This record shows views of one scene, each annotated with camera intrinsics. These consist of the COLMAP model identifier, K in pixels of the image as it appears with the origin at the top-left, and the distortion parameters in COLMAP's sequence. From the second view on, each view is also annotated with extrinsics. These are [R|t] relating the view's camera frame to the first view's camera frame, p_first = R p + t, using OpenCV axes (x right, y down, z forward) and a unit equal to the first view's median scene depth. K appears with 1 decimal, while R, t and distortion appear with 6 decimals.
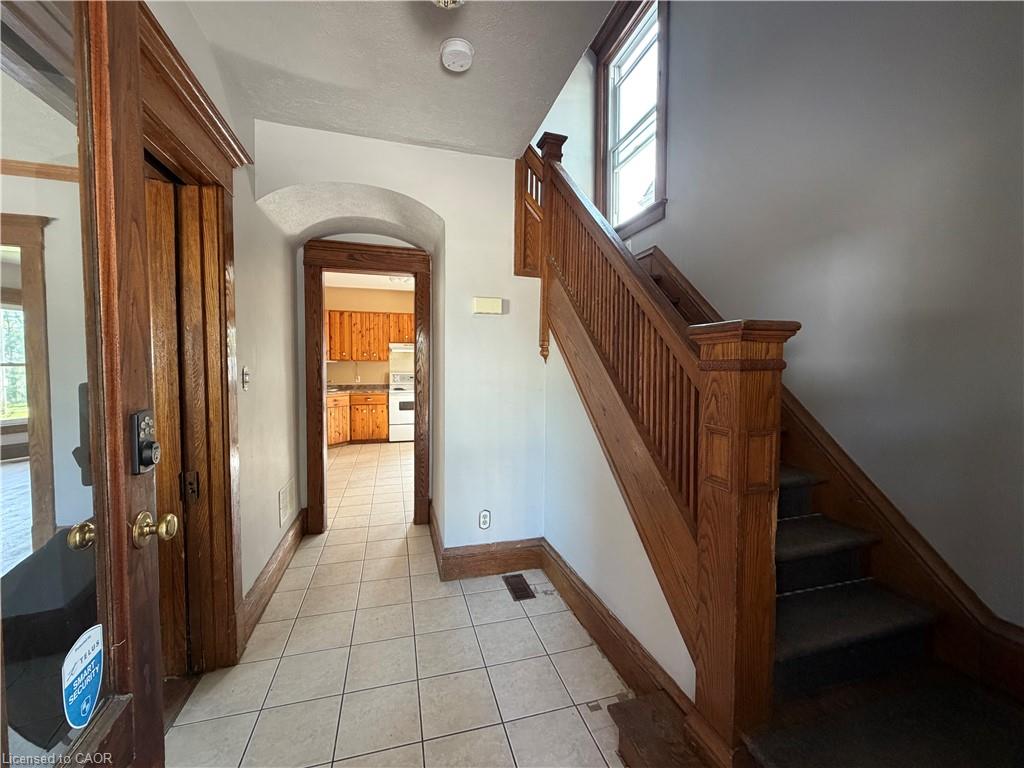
lens RADIAL K [[407.5, 0, 508.7], [0, 407.5, 382.8], [0, 0, 1]] dist [0.001042, 0.000476]
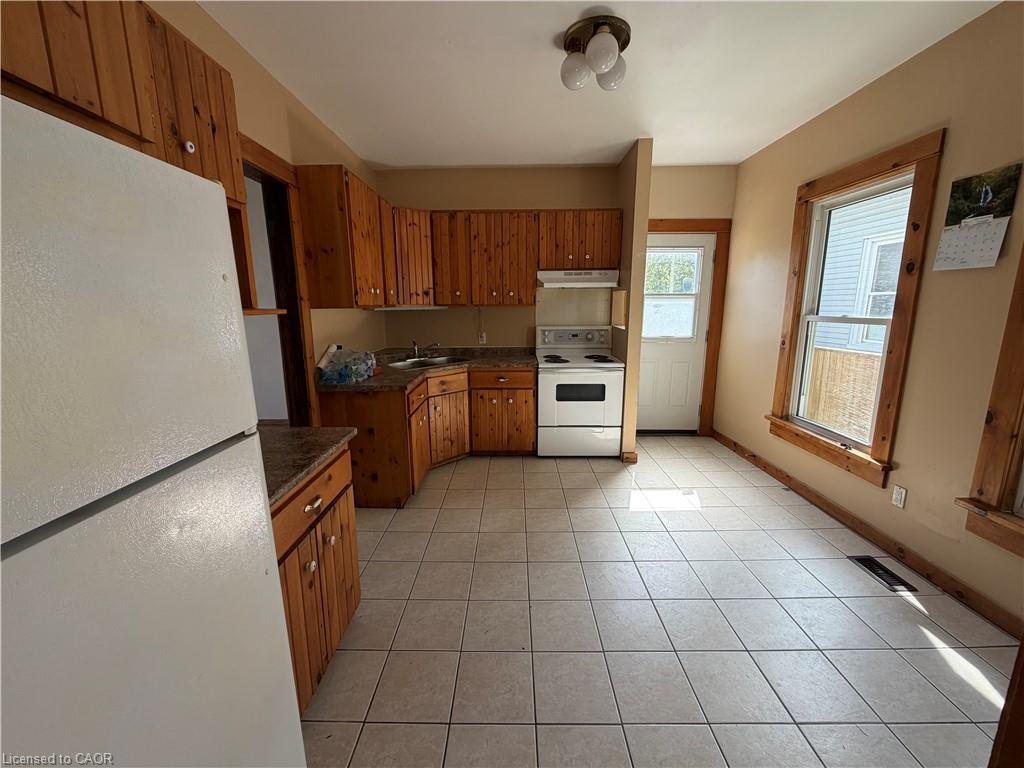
lens RADIAL K [[407.5, 0, 512.4], [0, 407.5, 382.5], [0, 0, 1]] dist [0.001042, 0.000476]
pose [[0.960270, 0.038971, -0.276340, -0.177200], [0.000497, 0.989961, 0.141338, -0.029763], [0.279074, -0.135860, 0.950610, 0.481410]]
